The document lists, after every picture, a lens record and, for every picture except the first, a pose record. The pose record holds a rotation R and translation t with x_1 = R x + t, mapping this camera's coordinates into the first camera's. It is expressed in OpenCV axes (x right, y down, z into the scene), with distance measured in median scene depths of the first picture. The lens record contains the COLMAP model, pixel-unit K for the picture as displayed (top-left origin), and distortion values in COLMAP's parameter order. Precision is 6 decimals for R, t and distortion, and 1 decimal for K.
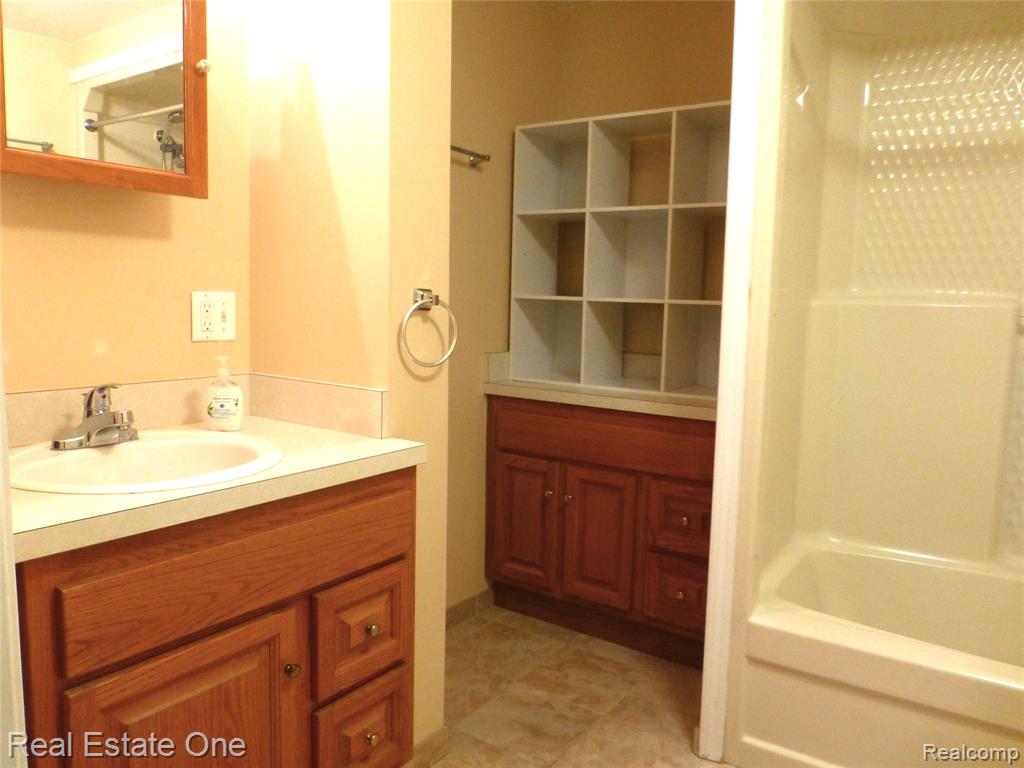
lens RADIAL K [[756.9, 0, 511.2], [0, 756.9, 385.8], [0, 0, 1]] dist [-0.029296, 0.013116]
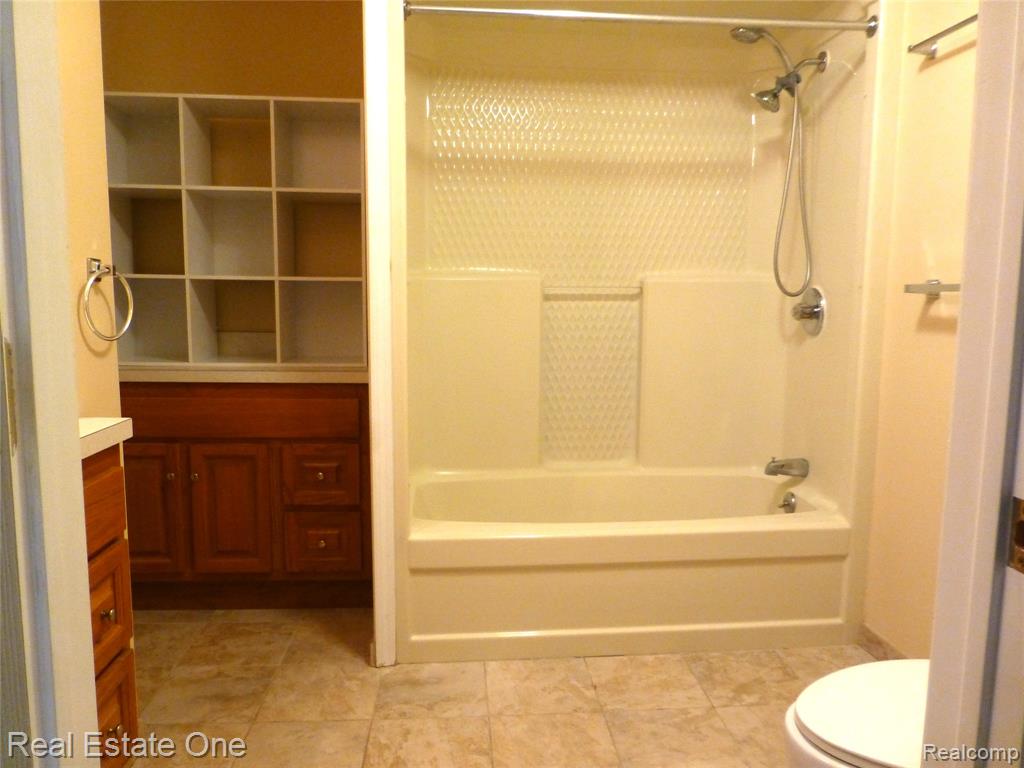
lens RADIAL K [[756.9, 0, 514.5], [0, 756.9, 382.7], [0, 0, 1]] dist [-0.029296, 0.013116]
pose [[0.769847, -0.085948, 0.632415, -0.237459], [0.081690, 0.996010, 0.035919, 0.026447], [-0.632979, 0.024010, 0.773796, -0.039116]]
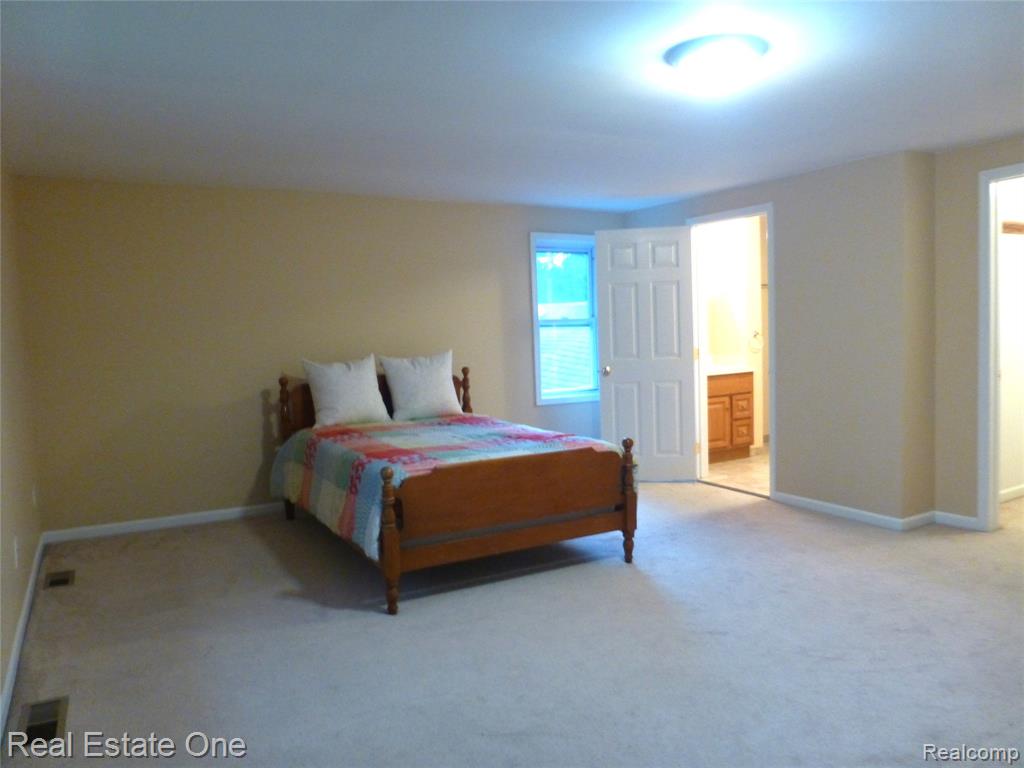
lens RADIAL K [[756.9, 0, 513.6], [0, 756.9, 381.4], [0, 0, 1]] dist [-0.029296, 0.013116]
pose [[0.896963, -0.028406, -0.441191, 0.426525], [0.012242, 0.999147, -0.039441, 0.242311], [0.441935, 0.029976, 0.896546, -2.704035]]
